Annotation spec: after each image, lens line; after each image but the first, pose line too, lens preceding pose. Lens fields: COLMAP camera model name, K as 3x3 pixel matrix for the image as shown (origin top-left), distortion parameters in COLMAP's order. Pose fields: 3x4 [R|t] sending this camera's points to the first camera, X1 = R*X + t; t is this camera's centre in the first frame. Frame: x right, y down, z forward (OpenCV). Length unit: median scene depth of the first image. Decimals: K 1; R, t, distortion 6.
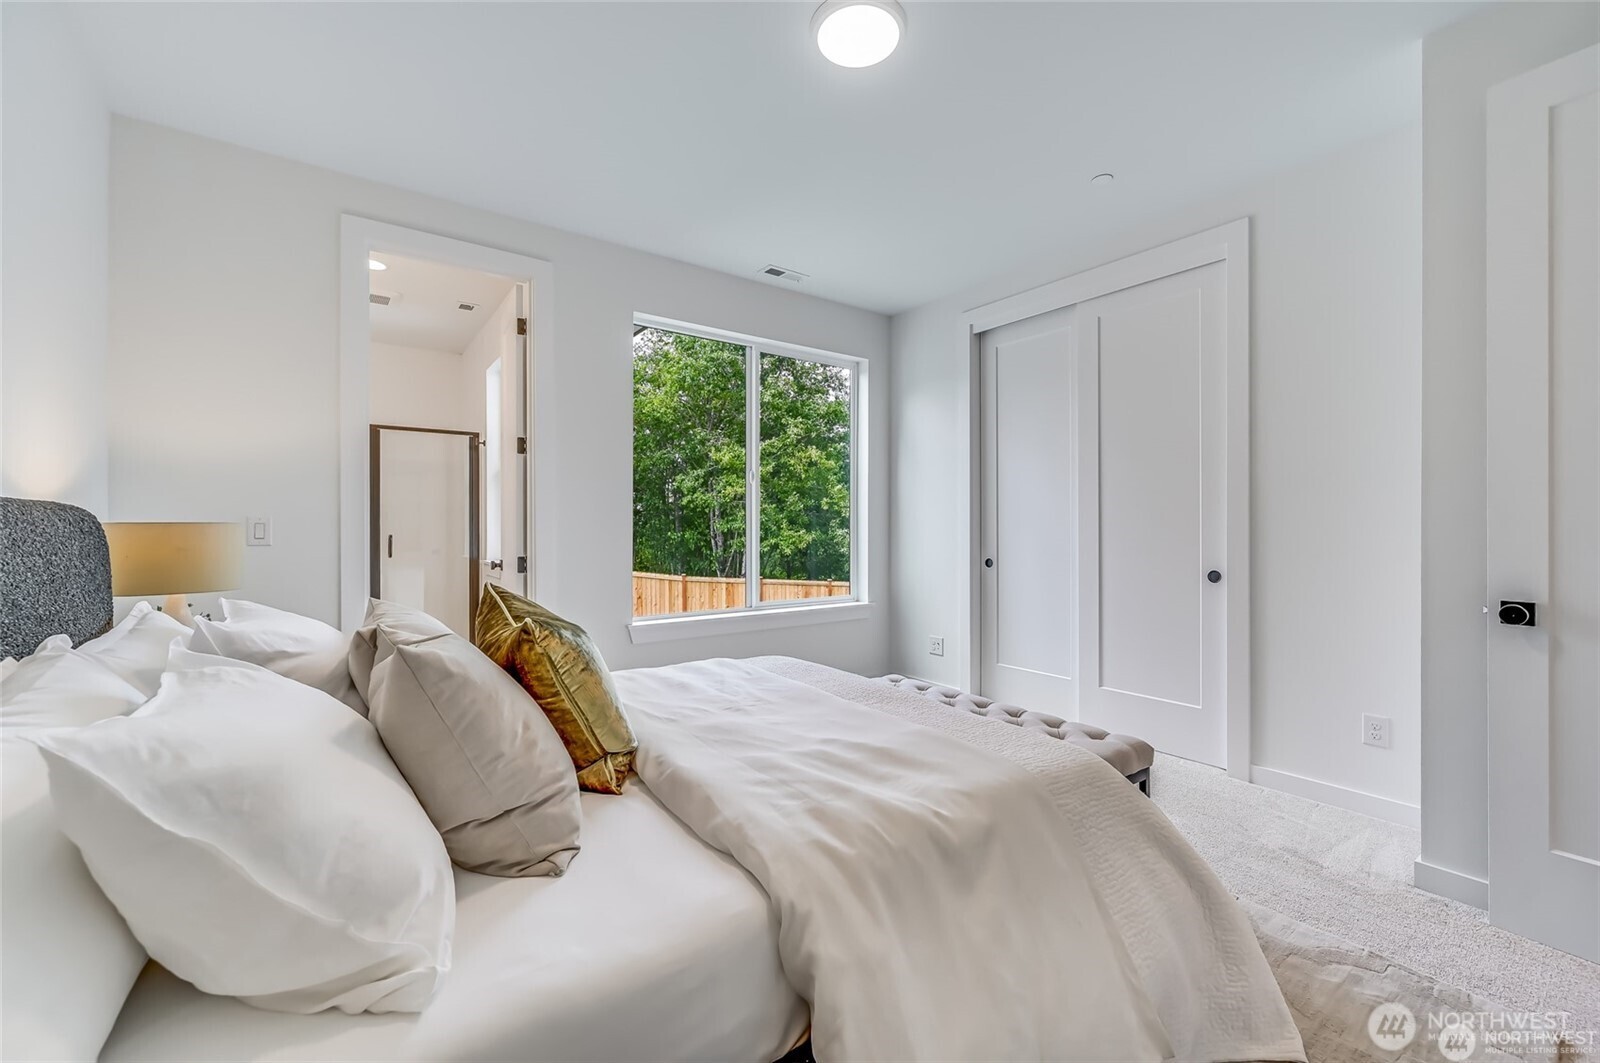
lens RADIAL K [[654.7, 0, 800.0], [0, 654.7, 531.5], [0, 0, 1]] dist [-0.000591, -0.000017]
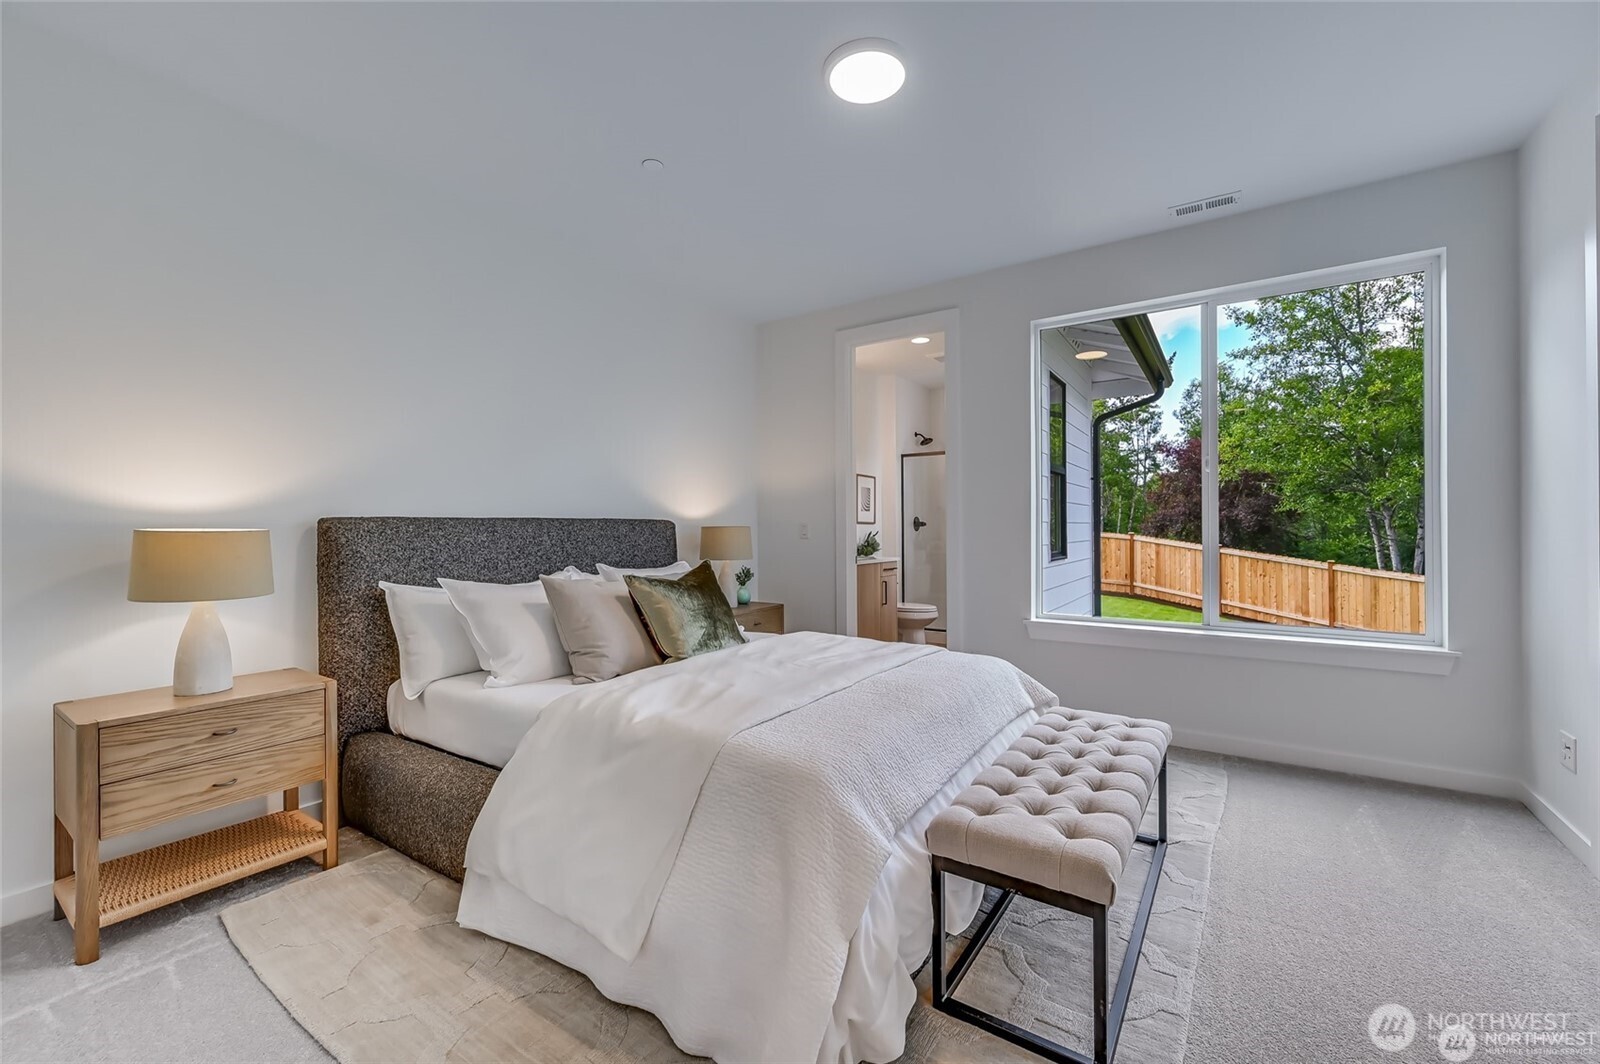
lens RADIAL K [[654.7, 0, 800.0], [0, 654.7, 532.0], [0, 0, 1]] dist [-0.000591, -0.000017]
pose [[0.327294, -0.002399, -0.944919, 0.594977], [-0.004113, 0.999984, -0.003963, 0.006314], [0.944914, 0.005183, 0.327279, 0.303016]]
